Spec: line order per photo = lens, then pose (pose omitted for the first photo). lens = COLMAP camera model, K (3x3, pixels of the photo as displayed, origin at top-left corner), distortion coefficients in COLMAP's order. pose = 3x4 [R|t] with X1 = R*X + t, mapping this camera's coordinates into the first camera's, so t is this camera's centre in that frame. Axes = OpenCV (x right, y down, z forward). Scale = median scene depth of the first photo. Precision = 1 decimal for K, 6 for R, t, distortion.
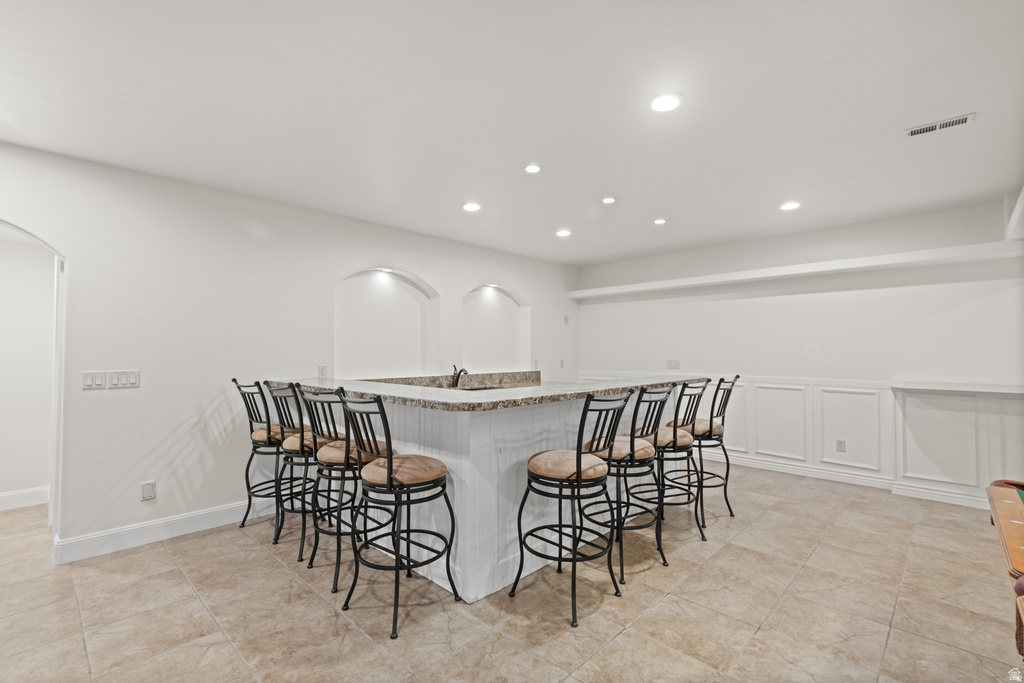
lens RADIAL K [[462.3, 0, 509.0], [0, 462.3, 342.8], [0, 0, 1]] dist [0.013023, -0.003496]
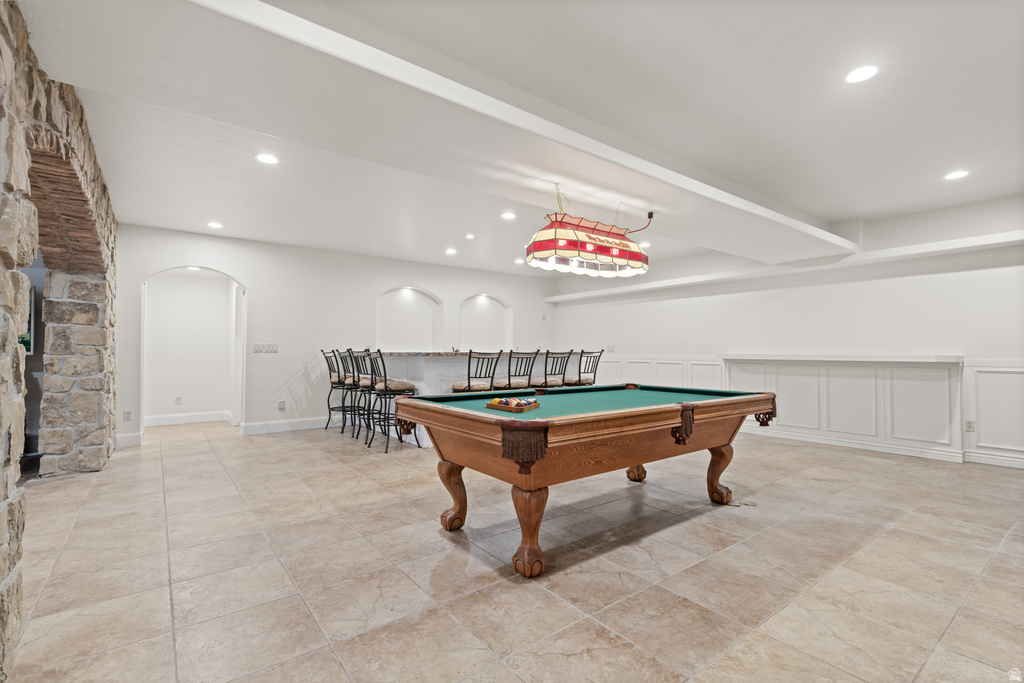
lens RADIAL K [[462.3, 0, 513.9], [0, 462.3, 344.1], [0, 0, 1]] dist [0.013023, -0.003496]
pose [[0.989542, -0.000924, -0.144243, 0.460960], [0.000913, 1.000000, -0.000146, 0.057146], [0.144243, 0.000013, 0.989542, -0.766144]]
